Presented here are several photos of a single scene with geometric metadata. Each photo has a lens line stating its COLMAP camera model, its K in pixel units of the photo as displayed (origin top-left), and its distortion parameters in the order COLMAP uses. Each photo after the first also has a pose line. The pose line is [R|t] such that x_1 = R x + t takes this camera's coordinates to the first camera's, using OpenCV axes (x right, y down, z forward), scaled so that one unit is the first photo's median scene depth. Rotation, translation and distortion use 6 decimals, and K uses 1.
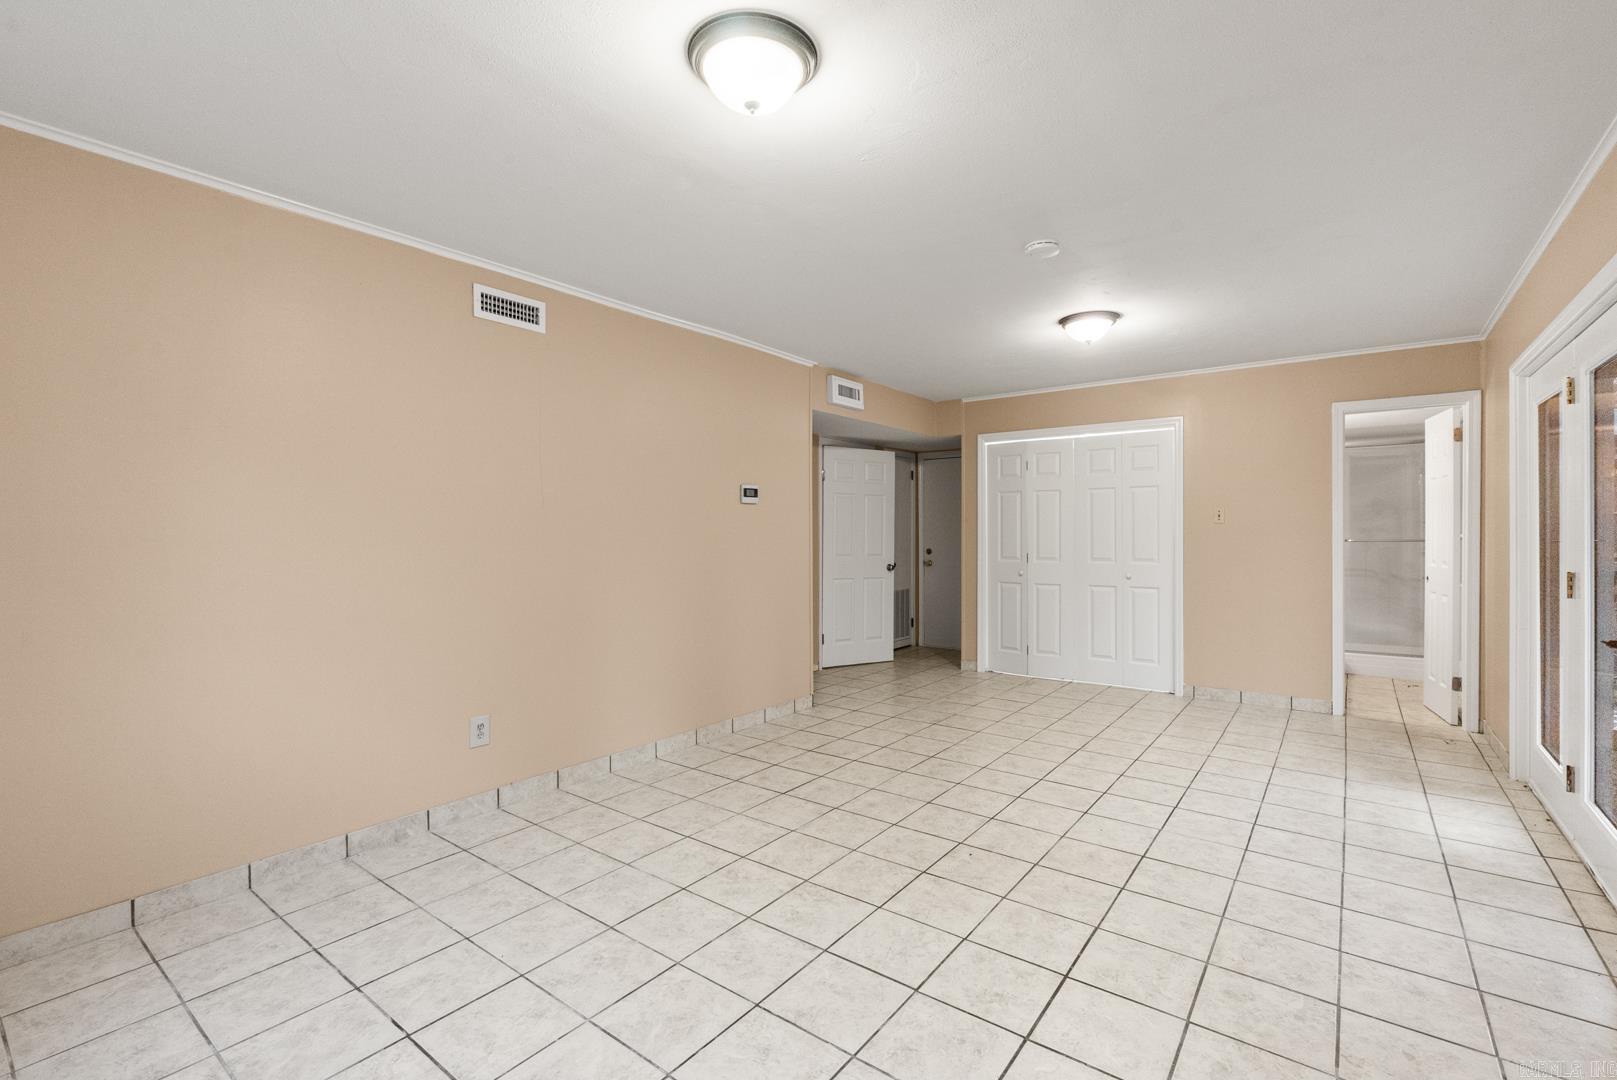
lens RADIAL K [[725.2, 0, 809.8], [0, 725.2, 536.4], [0, 0, 1]] dist [-0.006954, 0.001326]
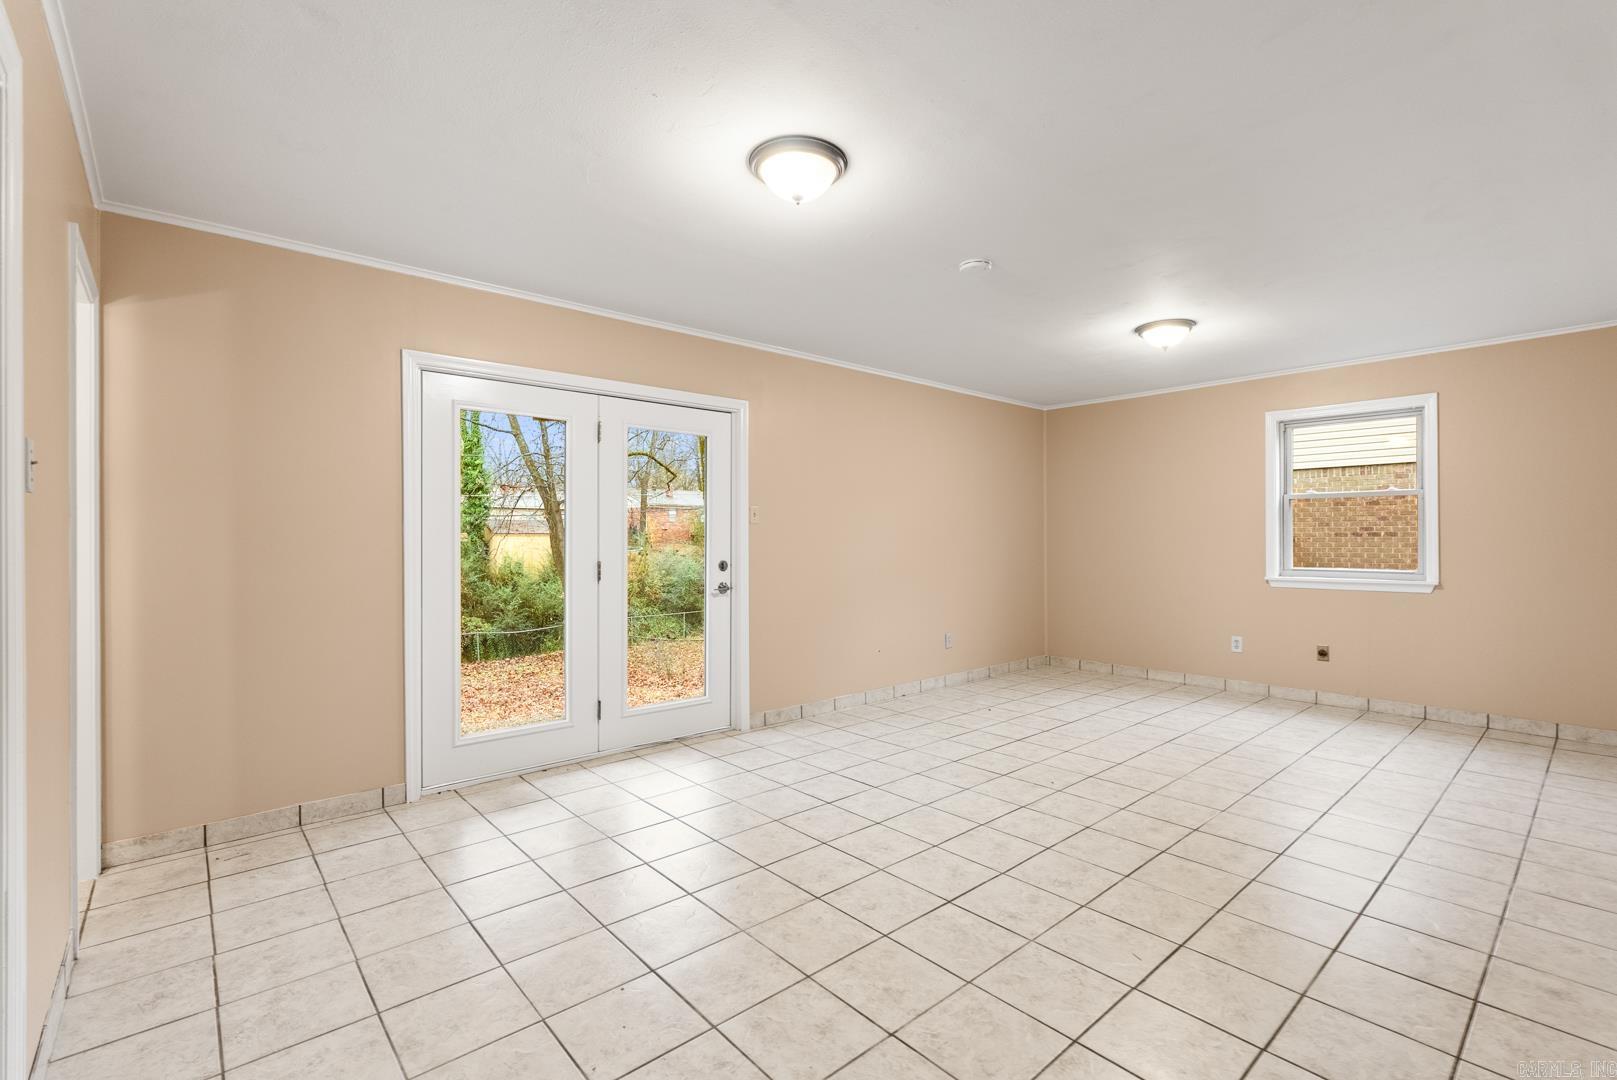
lens RADIAL K [[725.2, 0, 808.5], [0, 725.2, 534.9], [0, 0, 1]] dist [-0.006954, 0.001326]
pose [[-0.980083, 0.004916, 0.198529, 0.347332], [0.005511, 0.999982, 0.002446, -0.000698], [-0.198513, 0.003491, -0.980092, 2.088170]]
